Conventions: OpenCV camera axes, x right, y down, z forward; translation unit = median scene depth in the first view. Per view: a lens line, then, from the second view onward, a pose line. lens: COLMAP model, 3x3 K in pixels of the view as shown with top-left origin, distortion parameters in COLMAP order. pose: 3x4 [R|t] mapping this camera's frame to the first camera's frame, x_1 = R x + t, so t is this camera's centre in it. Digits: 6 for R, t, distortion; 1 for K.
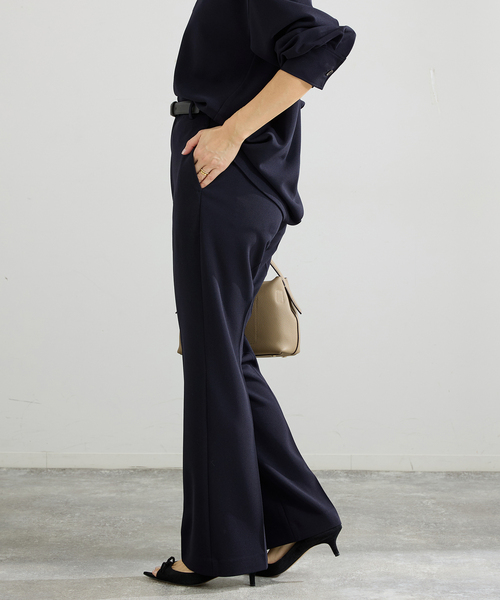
lens RADIAL K [[1168.9, 0, 271.7], [0, 1168.9, 299.3], [0, 0, 1]] dist [-0.001623, 0.000000]
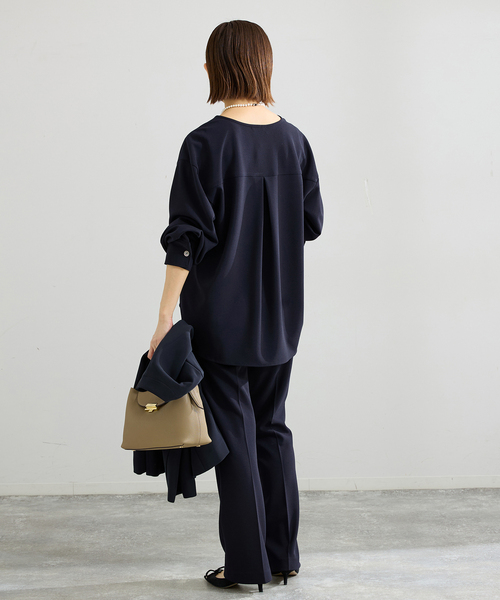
lens RADIAL K [[1136.1, 0, 283.3], [0, 1136.1, 310.1], [0, 0, 1]] dist [0.006307, 0.000000]
pose [[0.999441, -0.019612, 0.027066, 0.010359], [0.019659, 0.999806, -0.001447, -0.061226], [-0.027032, 0.001978, 0.999633, -0.300576]]
